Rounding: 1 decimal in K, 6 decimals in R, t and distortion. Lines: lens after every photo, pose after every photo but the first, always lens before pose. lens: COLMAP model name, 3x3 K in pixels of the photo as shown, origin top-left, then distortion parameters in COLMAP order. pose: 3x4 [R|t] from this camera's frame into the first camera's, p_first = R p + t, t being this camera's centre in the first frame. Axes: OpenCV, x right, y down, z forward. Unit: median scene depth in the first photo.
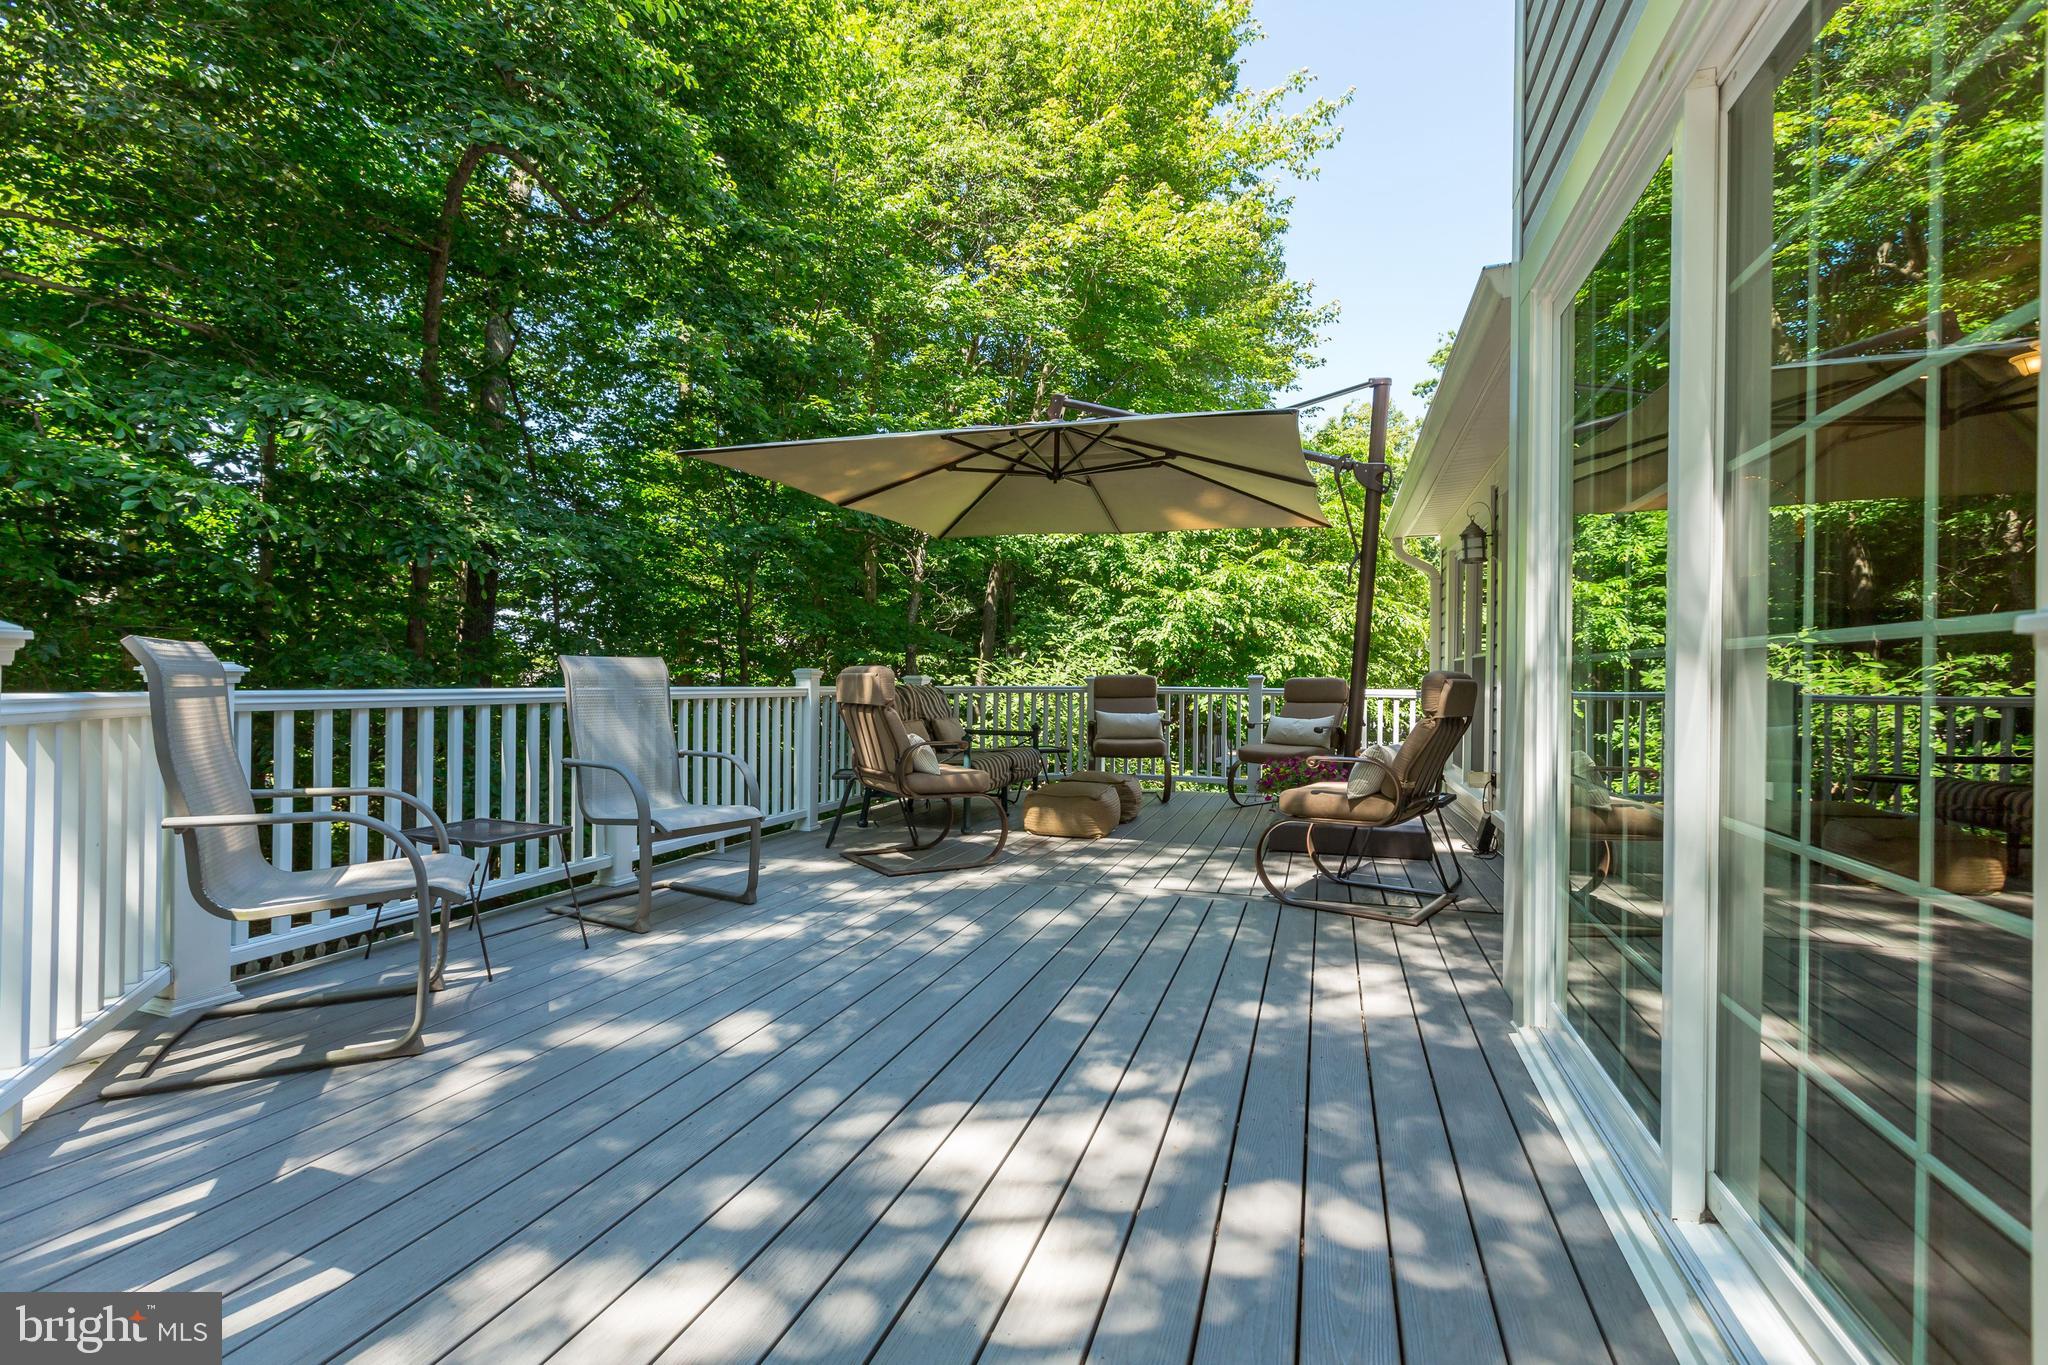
lens RADIAL K [[899.6, 0, 1032.9], [0, 899.6, 679.3], [0, 0, 1]] dist [-0.002109, -0.001636]
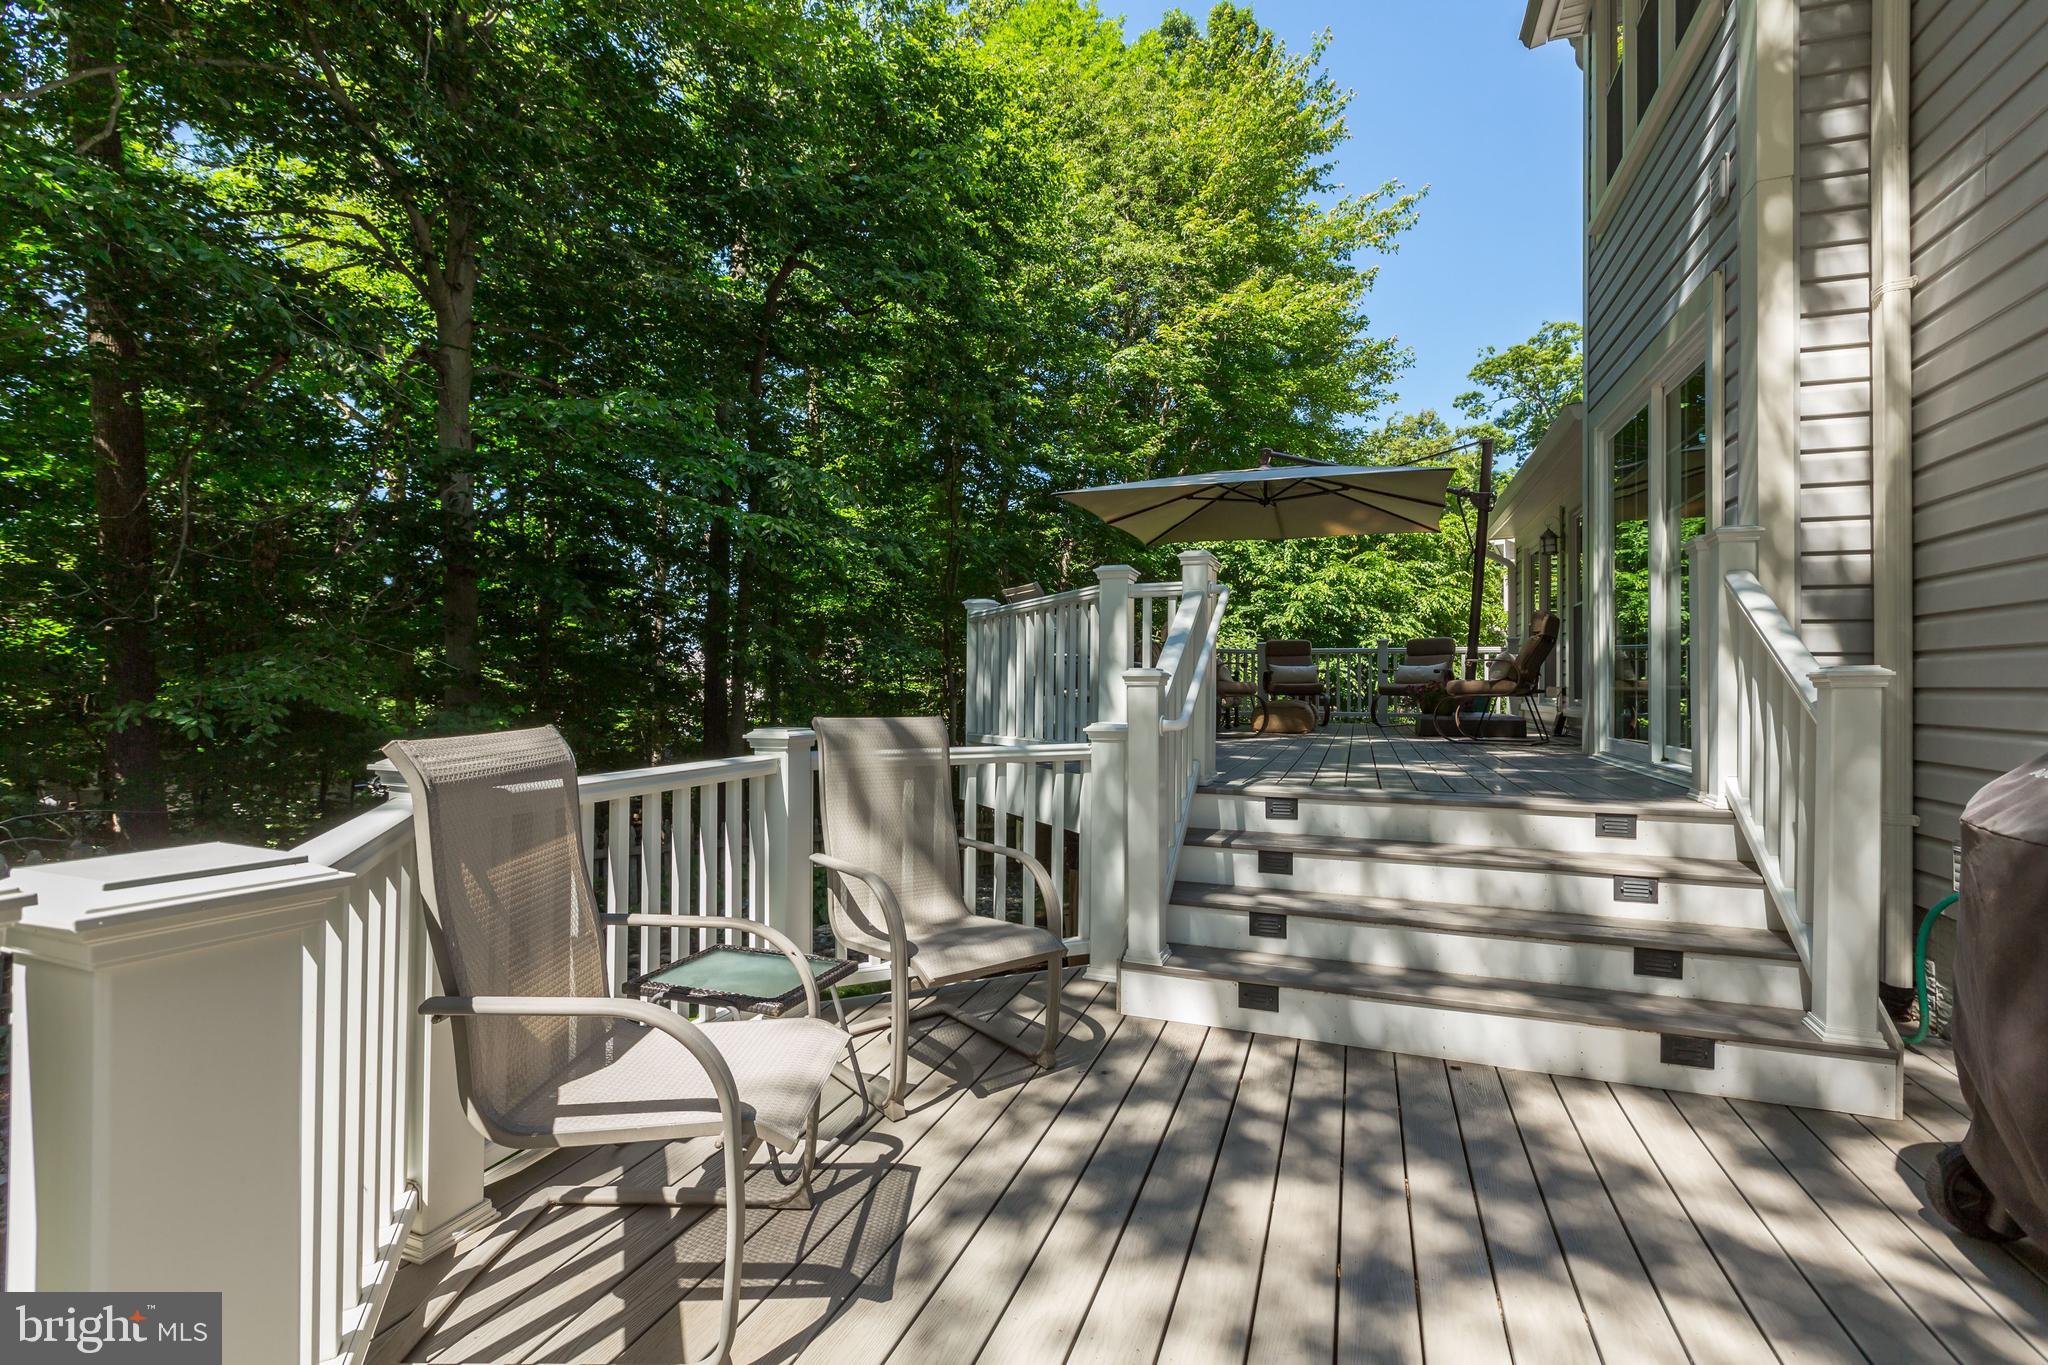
lens RADIAL K [[899.6, 0, 1018.3], [0, 899.6, 687.2], [0, 0, 1]] dist [-0.002109, -0.001636]
pose [[0.999095, -0.008133, -0.041760, -0.182284], [0.007995, 0.999962, -0.003471, 0.049280], [0.041787, 0.003134, 0.999122, -0.297917]]
